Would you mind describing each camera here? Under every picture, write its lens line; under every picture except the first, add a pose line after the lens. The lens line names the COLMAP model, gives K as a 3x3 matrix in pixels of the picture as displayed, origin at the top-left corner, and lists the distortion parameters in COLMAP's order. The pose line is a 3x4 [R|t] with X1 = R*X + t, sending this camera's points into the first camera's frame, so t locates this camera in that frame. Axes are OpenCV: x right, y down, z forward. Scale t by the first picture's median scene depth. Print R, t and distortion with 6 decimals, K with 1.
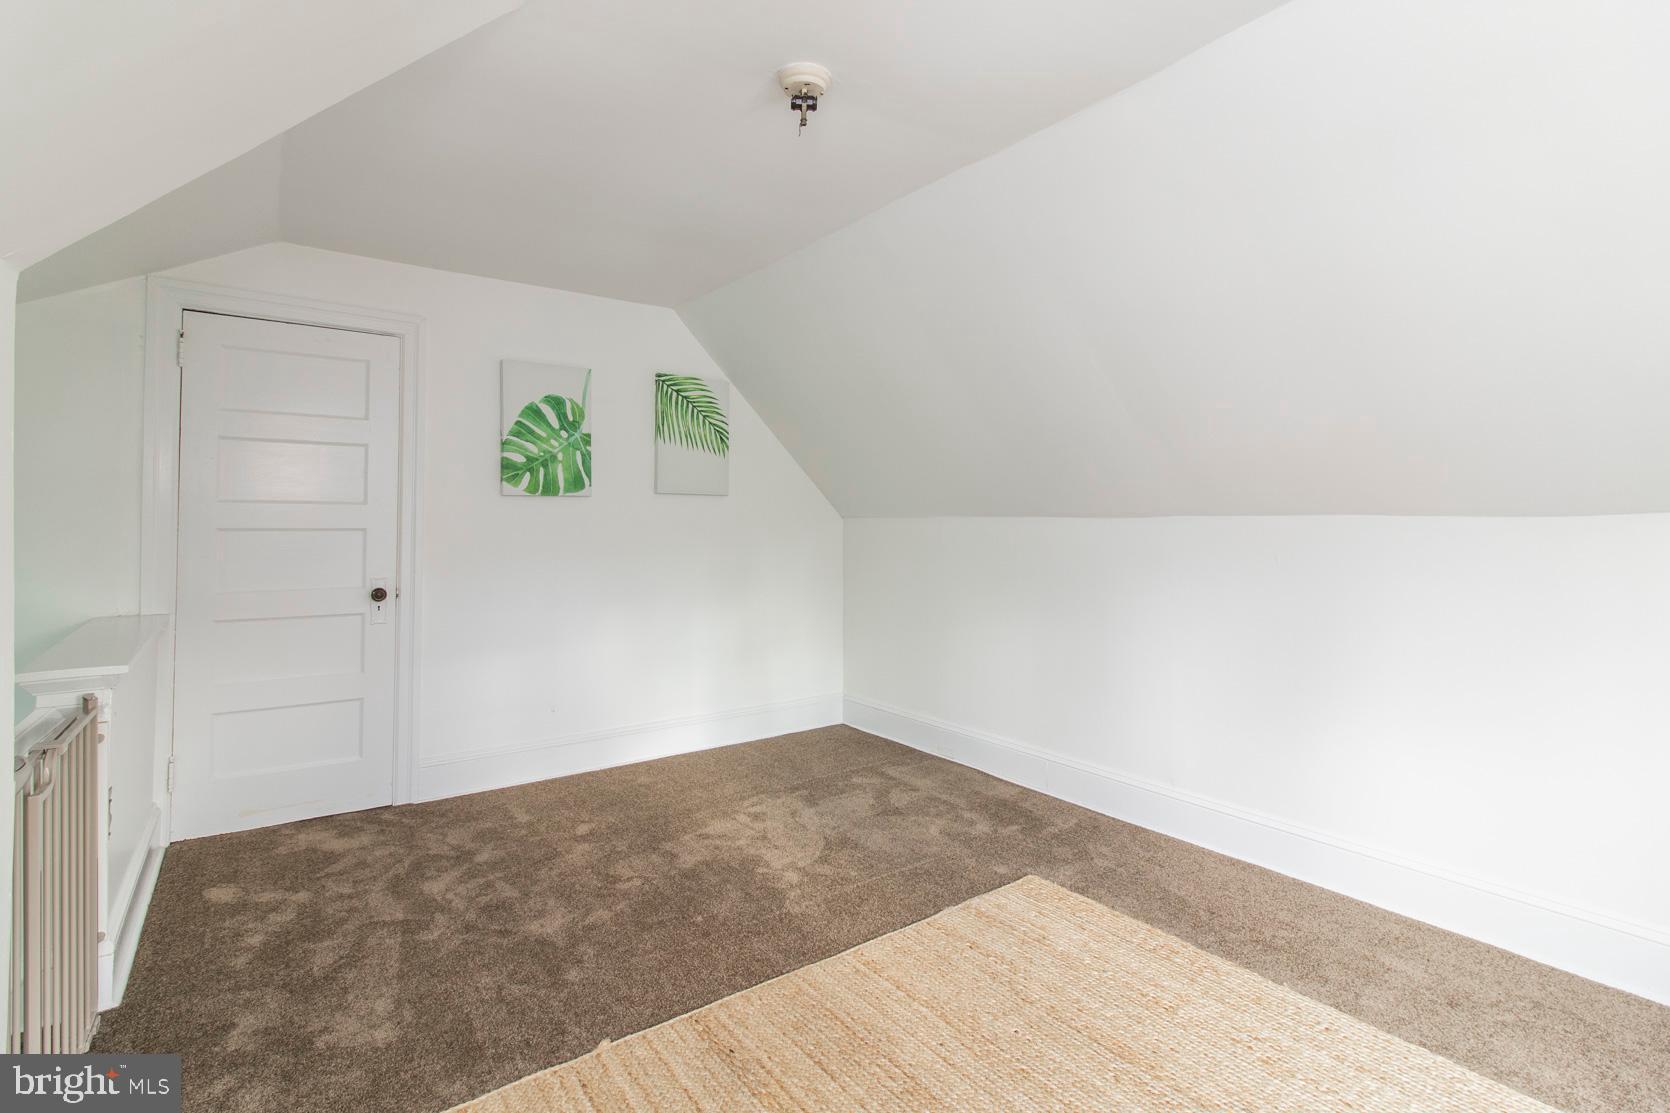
lens RADIAL K [[767.2, 0, 811.7], [0, 767.2, 525.3], [0, 0, 1]] dist [0.008457, 0.001847]
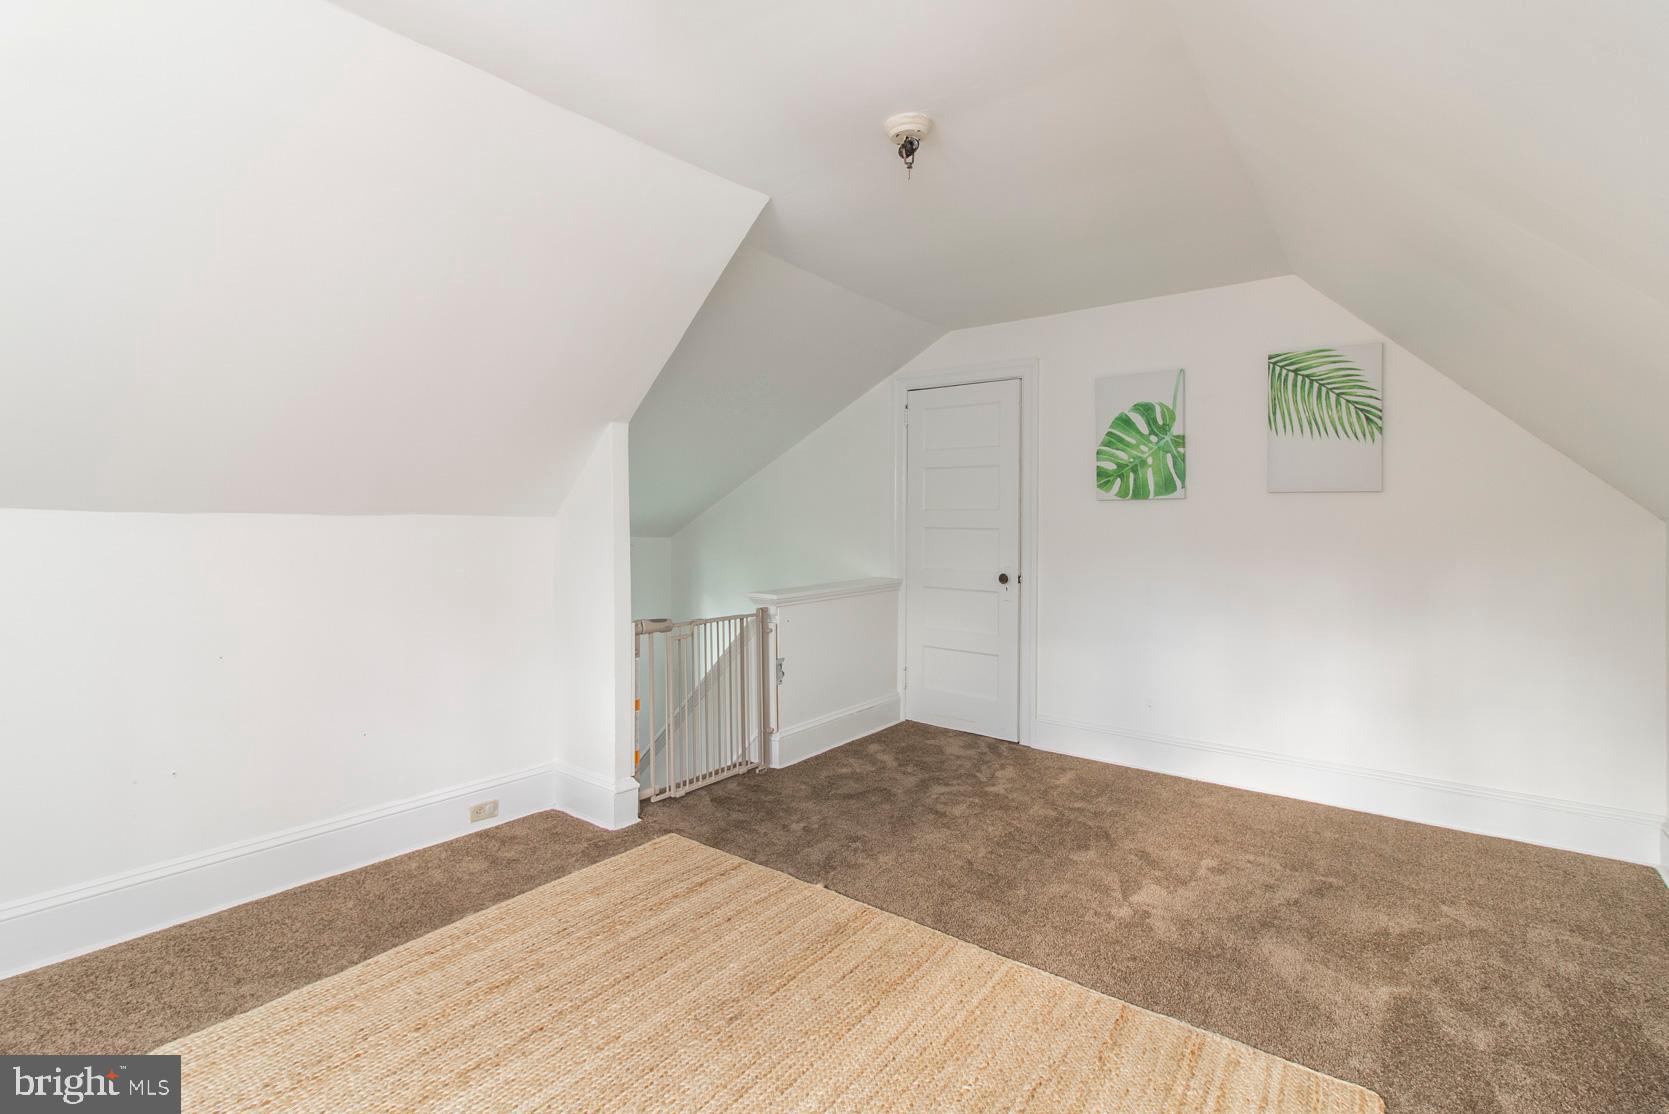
lens RADIAL K [[766.7, 0, 834.4], [0, 766.7, 547.6], [0, 0, 1]] dist [0.008457, 0.001847]
pose [[0.320713, 0.035596, -0.946507, 0.515887], [-0.009490, 0.999364, 0.034368, -0.004923], [0.947129, -0.002040, 0.320847, 0.270421]]
